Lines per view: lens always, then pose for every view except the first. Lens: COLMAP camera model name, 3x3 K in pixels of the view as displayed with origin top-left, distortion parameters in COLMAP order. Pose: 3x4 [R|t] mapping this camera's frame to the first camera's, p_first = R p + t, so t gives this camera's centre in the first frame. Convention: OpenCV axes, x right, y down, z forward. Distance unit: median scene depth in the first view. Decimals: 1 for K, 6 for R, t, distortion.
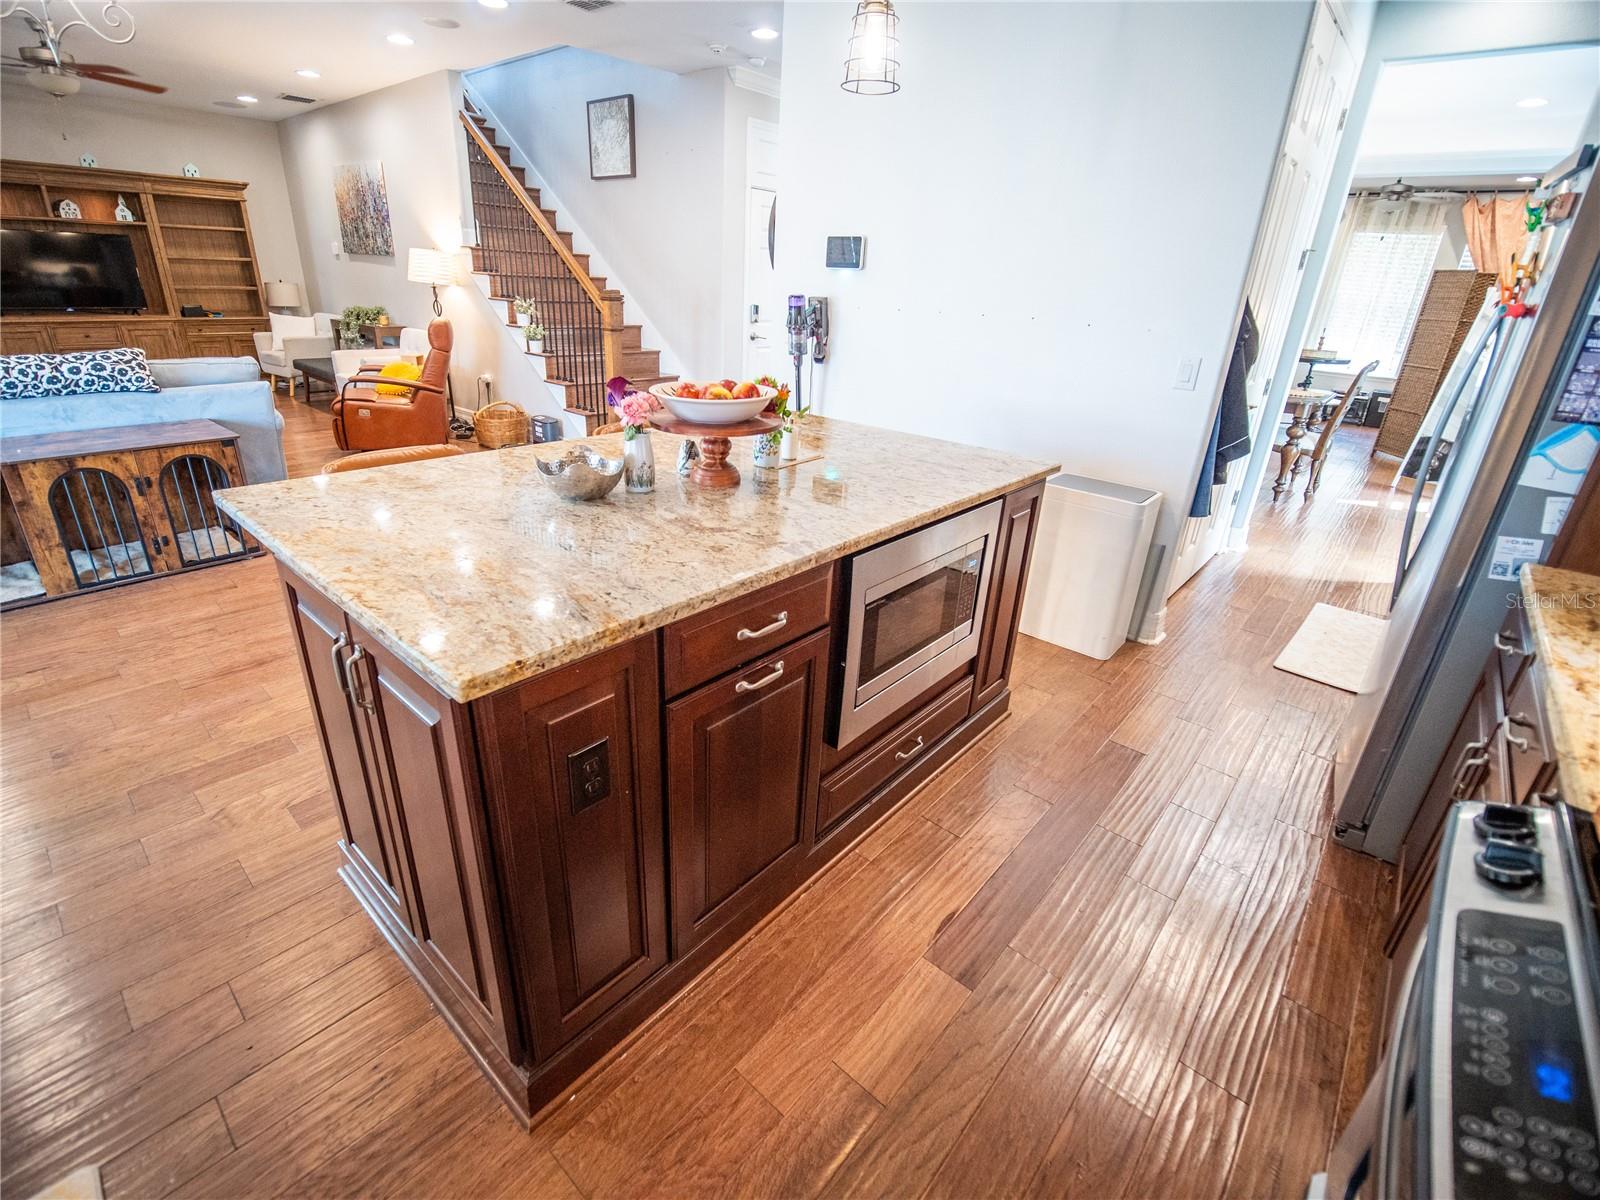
lens RADIAL K [[729.2, 0, 790.2], [0, 729.2, 586.7], [0, 0, 1]] dist [-0.016029, -0.000874]
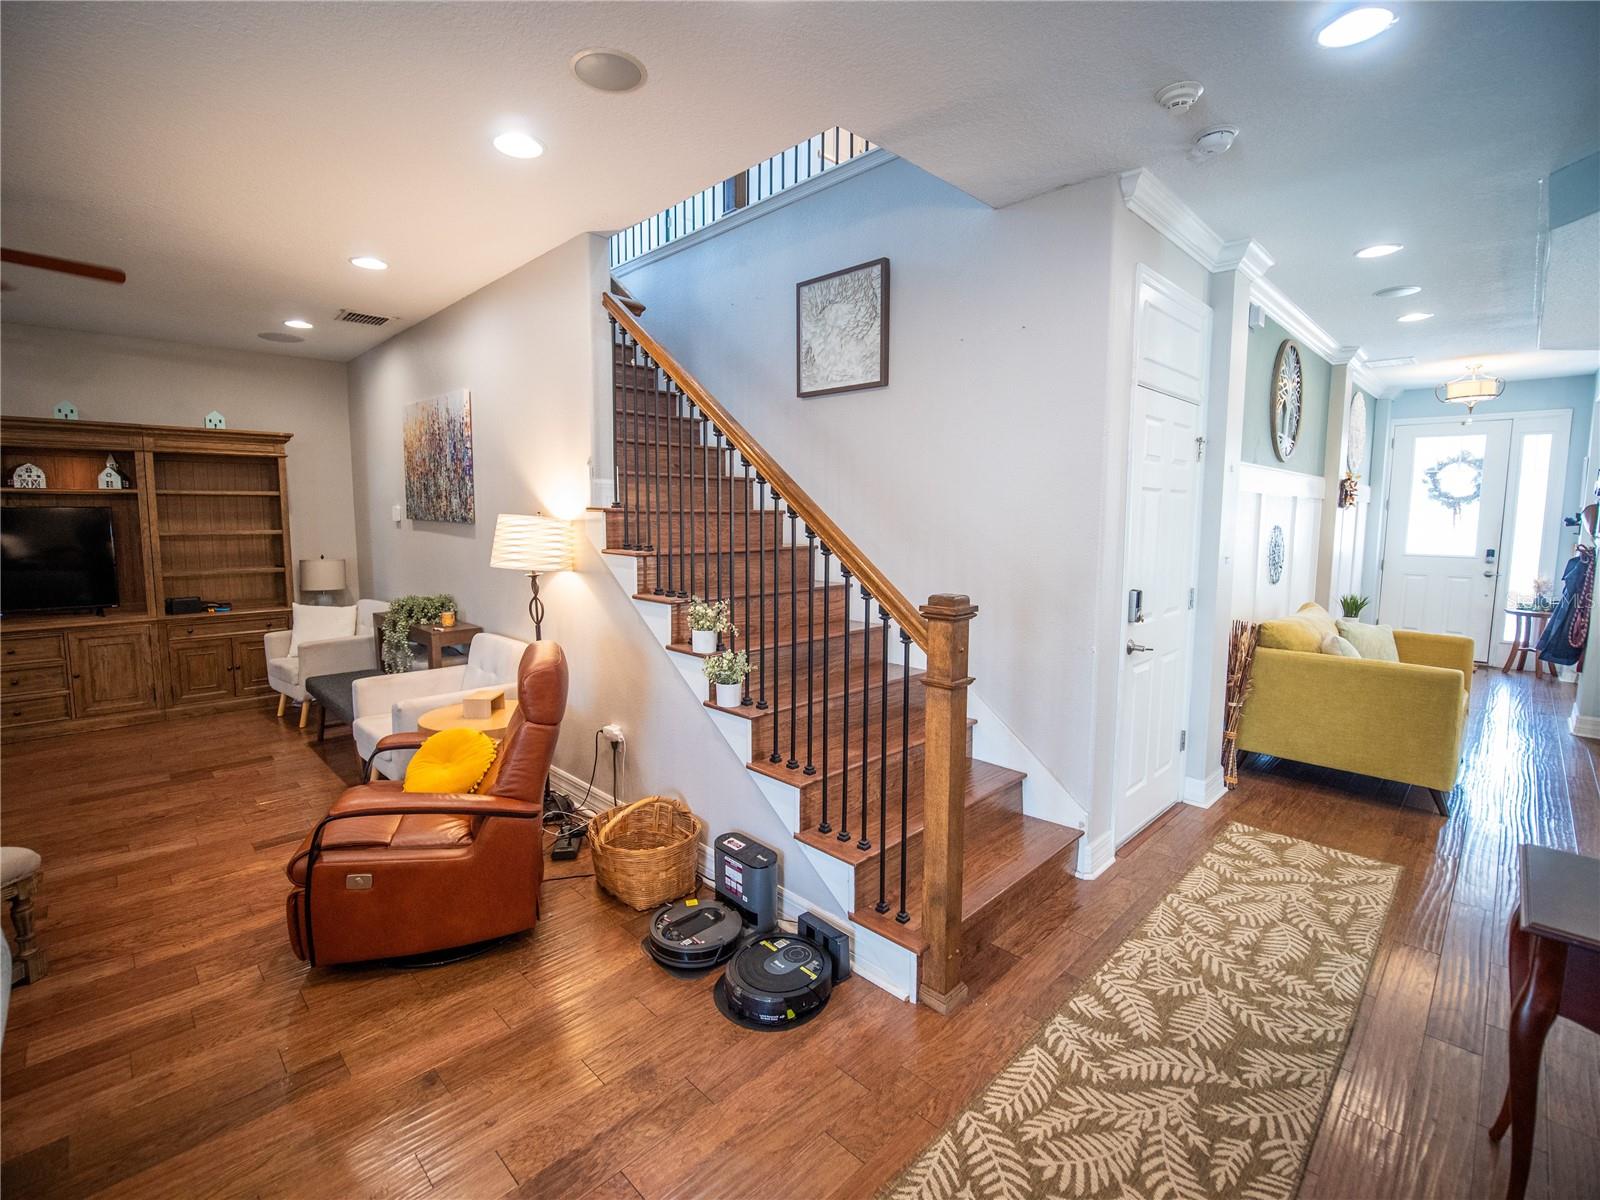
lens RADIAL K [[729.2, 0, 792.6], [0, 729.2, 589.7], [0, 0, 1]] dist [-0.016029, -0.000874]
pose [[0.996762, -0.036212, -0.071797, -0.220986], [0.013807, 0.956676, -0.290827, -0.208423], [0.079218, 0.288893, 0.954078, 0.421888]]
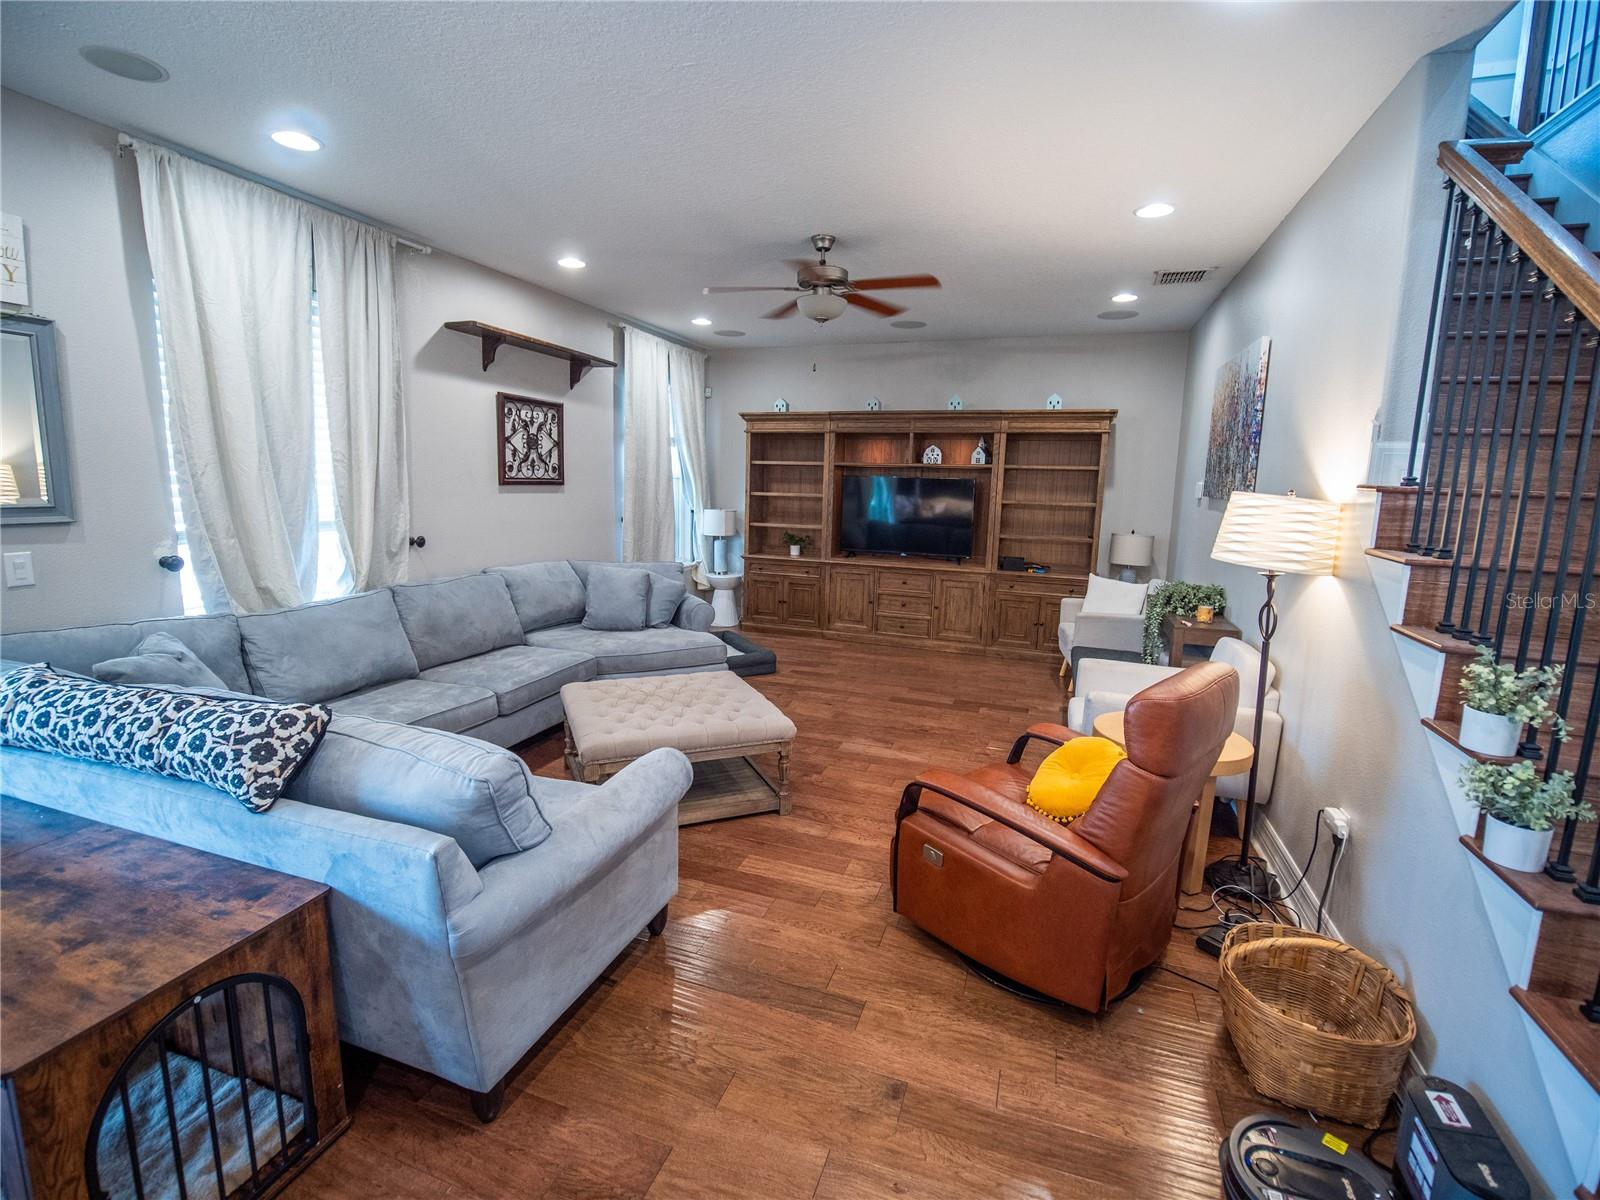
lens RADIAL K [[729.2, 0, 785.1], [0, 729.2, 588.9], [0, 0, 1]] dist [-0.016029, -0.000874]
pose [[0.363863, 0.102362, -0.925811, -0.179357], [-0.368004, 0.928878, -0.041933, -0.252425], [0.855673, 0.355960, 0.375654, 0.533543]]
